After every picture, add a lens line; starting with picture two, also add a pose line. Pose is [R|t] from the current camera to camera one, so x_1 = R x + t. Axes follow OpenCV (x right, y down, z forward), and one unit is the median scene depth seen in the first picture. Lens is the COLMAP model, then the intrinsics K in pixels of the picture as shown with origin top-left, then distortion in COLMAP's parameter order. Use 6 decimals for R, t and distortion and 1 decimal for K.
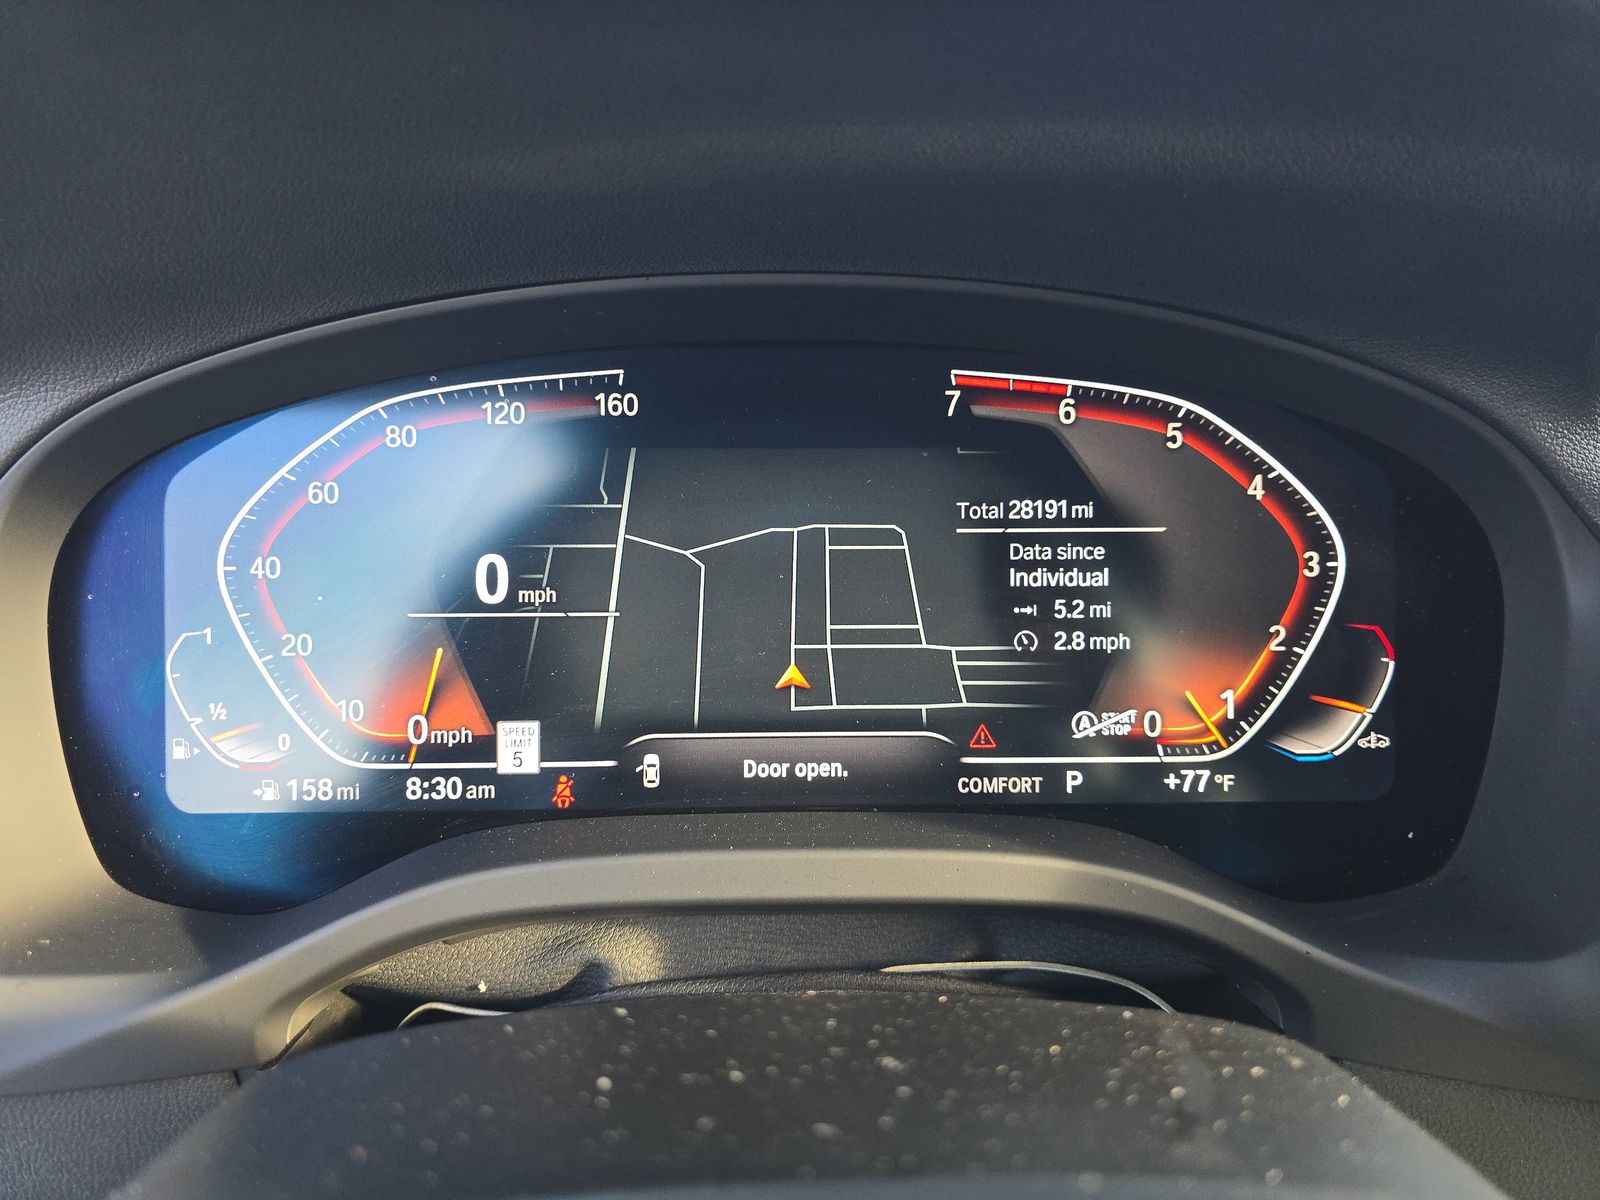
lens RADIAL K [[1068.4, 0, 796.4], [0, 1068.4, 592.4], [0, 0, 1]] dist [0.056320, -0.056118]
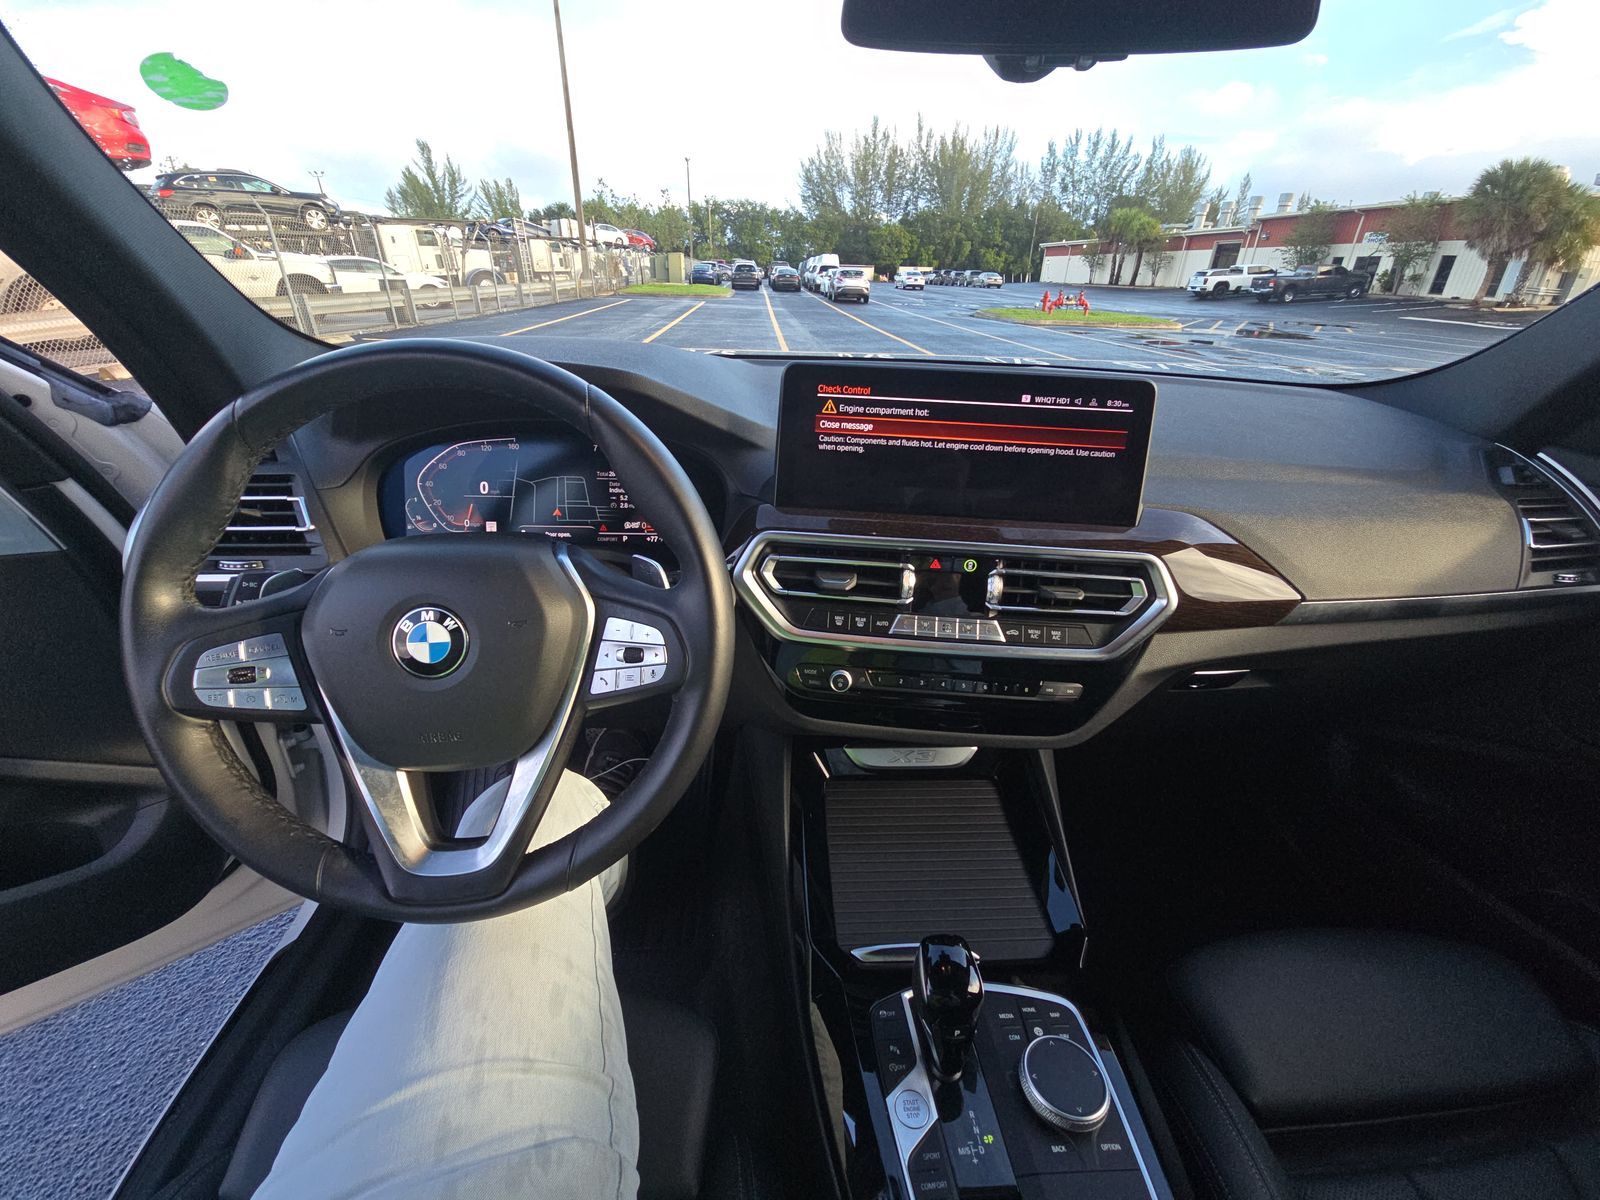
lens RADIAL K [[655.7, 0, 793.3], [0, 655.7, 597.9], [0, 0, 1]] dist [0.000263, -0.000017]
pose [[0.999359, 0.013781, 0.033032, 0.844867], [-0.018074, 0.990894, 0.133422, 0.050245], [-0.030892, -0.133934, 0.990509, -1.635209]]
